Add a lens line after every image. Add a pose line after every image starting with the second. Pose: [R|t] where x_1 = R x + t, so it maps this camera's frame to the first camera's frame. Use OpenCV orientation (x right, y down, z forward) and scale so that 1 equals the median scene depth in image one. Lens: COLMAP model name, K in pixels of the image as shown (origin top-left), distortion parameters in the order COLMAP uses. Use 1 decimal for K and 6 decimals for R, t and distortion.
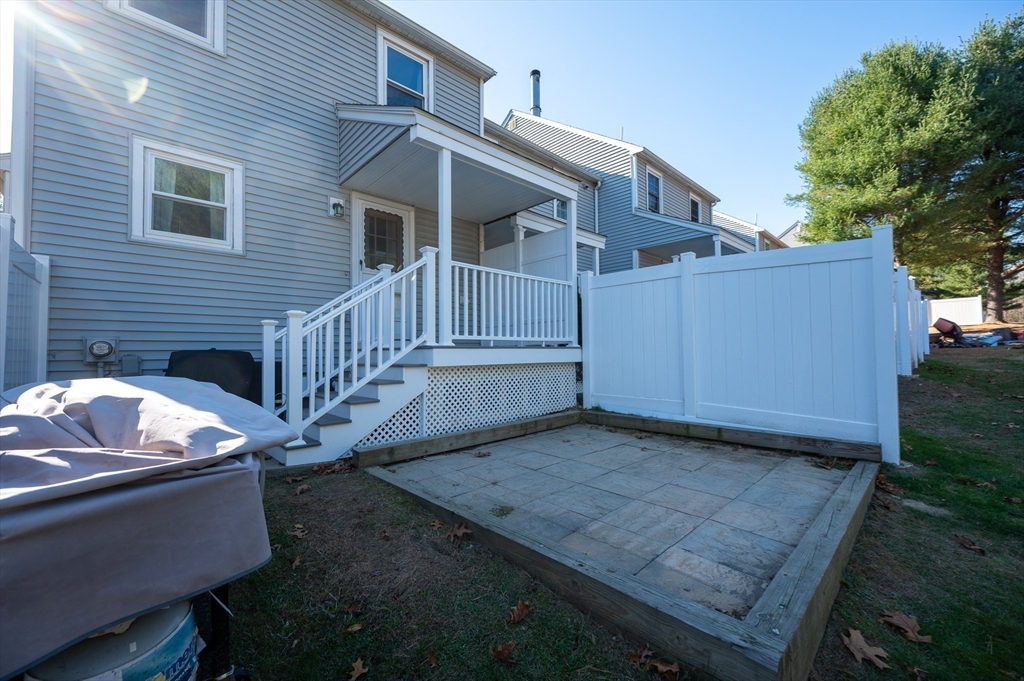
lens RADIAL K [[407.3, 0, 510.4], [0, 407.3, 343.1], [0, 0, 1]] dist [0.000150, 0.000017]
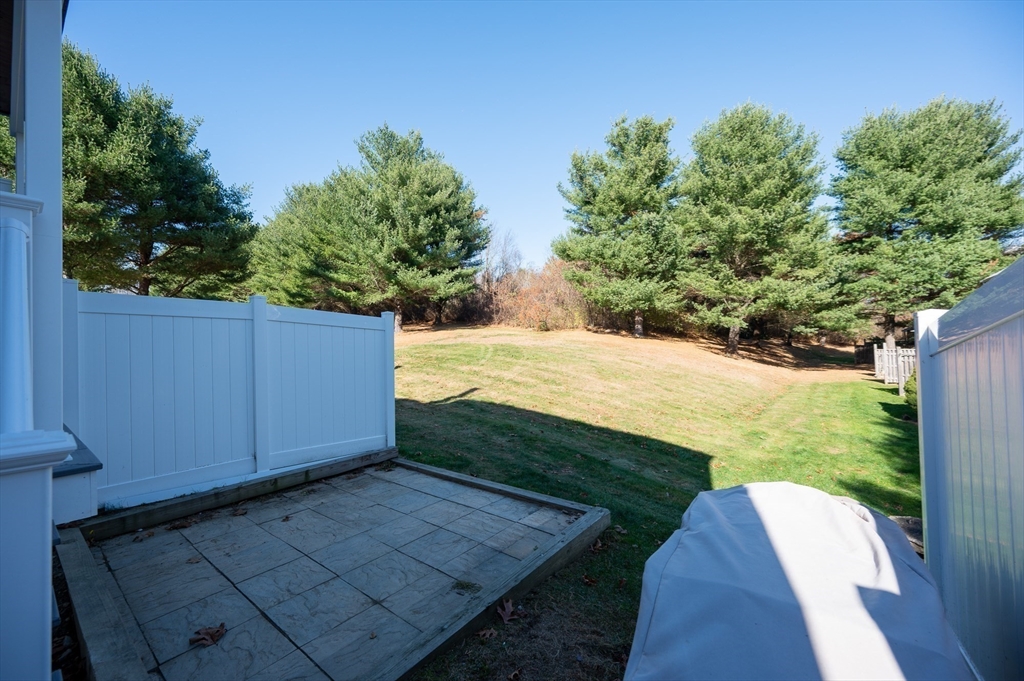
lens RADIAL K [[407.3, 0, 511.3], [0, 407.3, 341.9], [0, 0, 1]] dist [0.000150, 0.000017]
pose [[-0.152920, 0.024793, 0.987928, -0.882831], [-0.000942, 0.999681, -0.025234, -0.143010], [-0.988238, -0.004789, -0.152847, 0.876599]]
